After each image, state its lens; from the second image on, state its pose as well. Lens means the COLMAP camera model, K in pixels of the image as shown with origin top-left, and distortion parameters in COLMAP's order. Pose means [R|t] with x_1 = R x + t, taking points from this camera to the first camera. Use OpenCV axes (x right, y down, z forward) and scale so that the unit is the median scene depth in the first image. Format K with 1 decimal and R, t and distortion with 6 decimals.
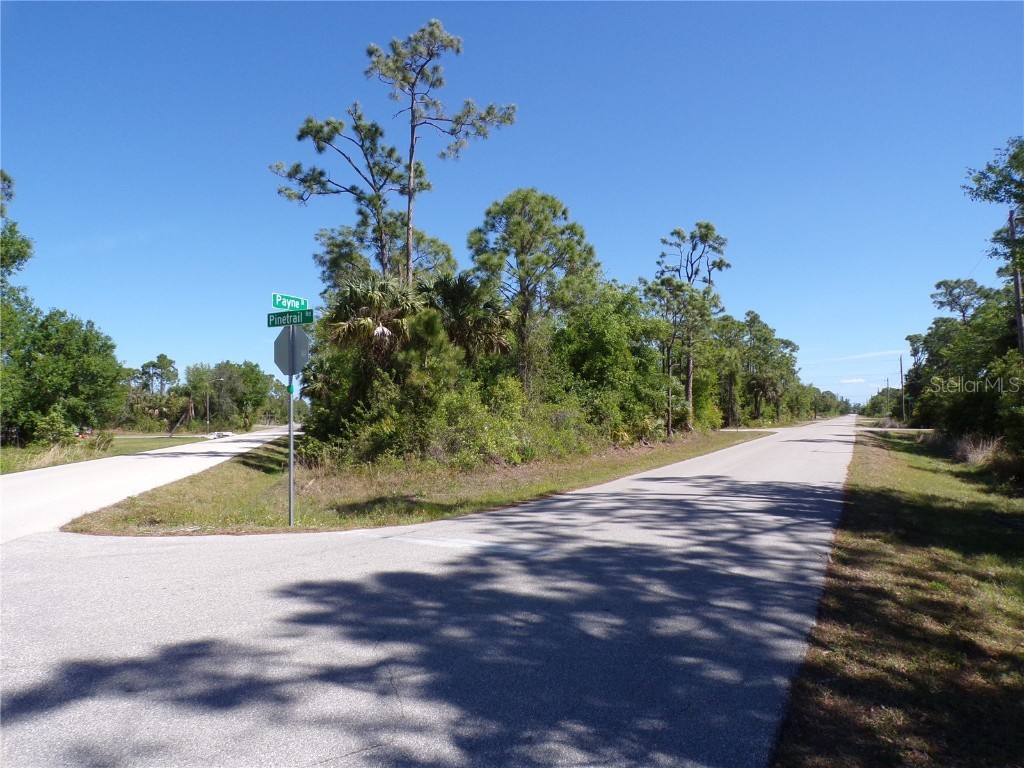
lens RADIAL K [[701.3, 0, 512.3], [0, 701.3, 391.4], [0, 0, 1]] dist [-0.032007, 0.052531]
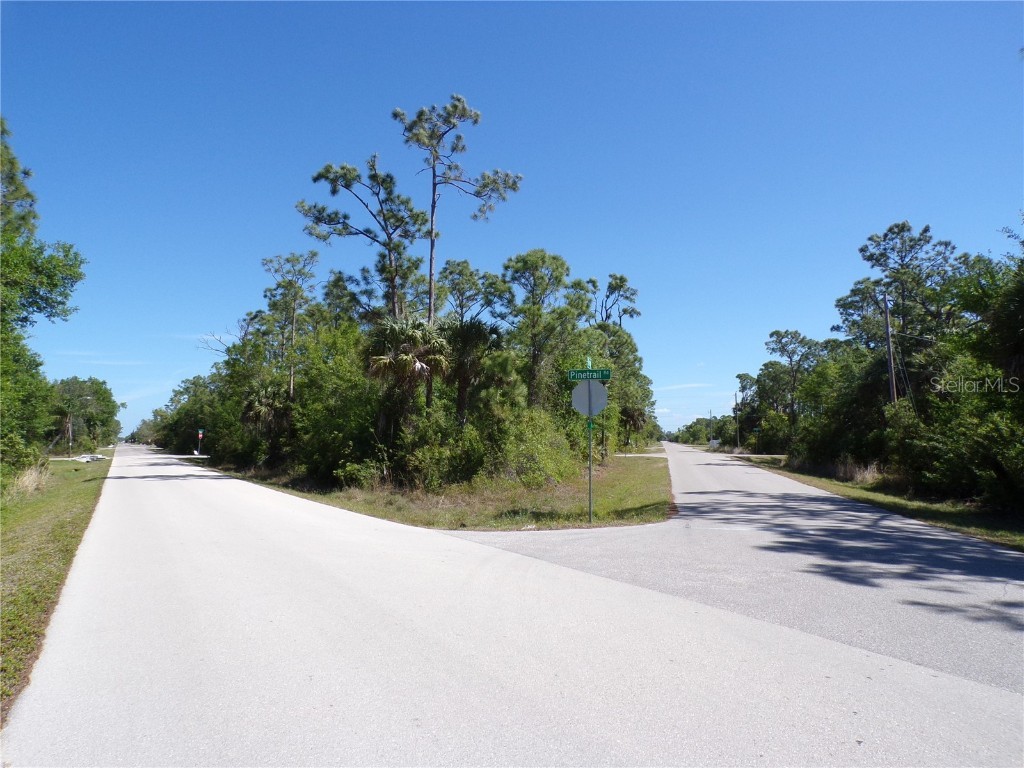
lens RADIAL K [[709.1, 0, 507.9], [0, 709.1, 398.9], [0, 0, 1]] dist [0.002401, -0.000958]
pose [[0.965538, 0.024033, 0.259151, -0.204191], [-0.018250, 0.999528, -0.024700, -0.004691], [-0.259622, 0.019119, 0.965521, -0.080487]]
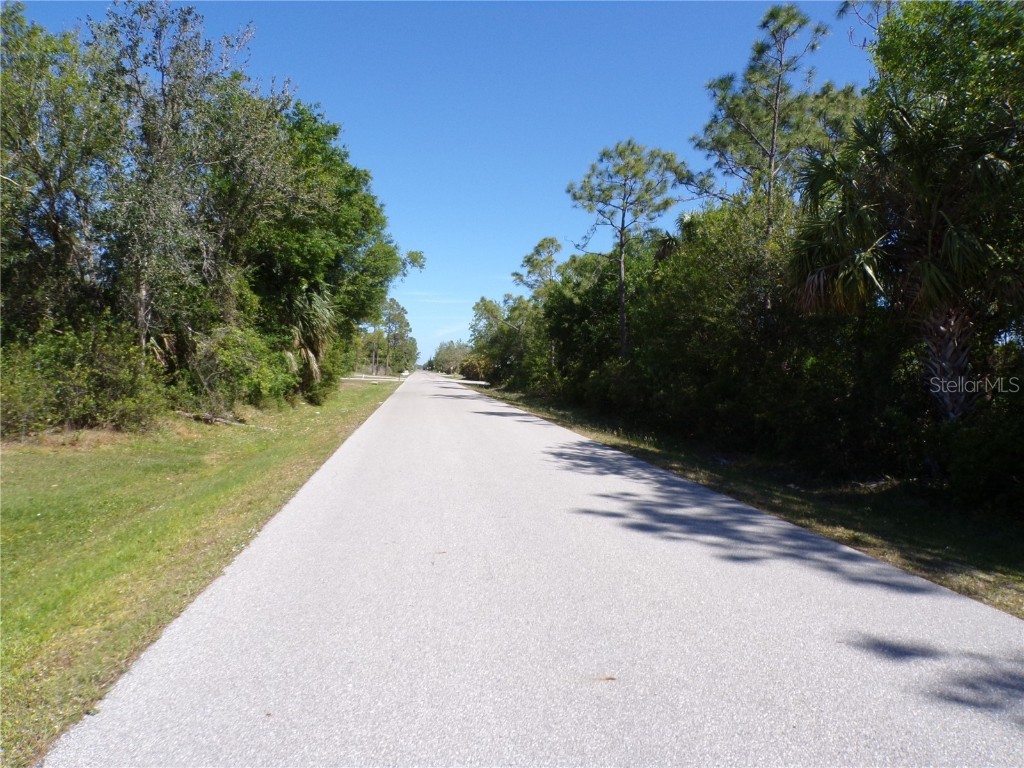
lens RADIAL K [[701.3, 0, 512.3], [0, 701.3, 391.4], [0, 0, 1]] dist [-0.032007, 0.052531]
pose [[0.994220, 0.030908, -0.102821, -0.598930], [-0.023983, 0.997402, 0.067923, 0.069804], [0.104653, -0.065064, 0.992378, 1.604194]]
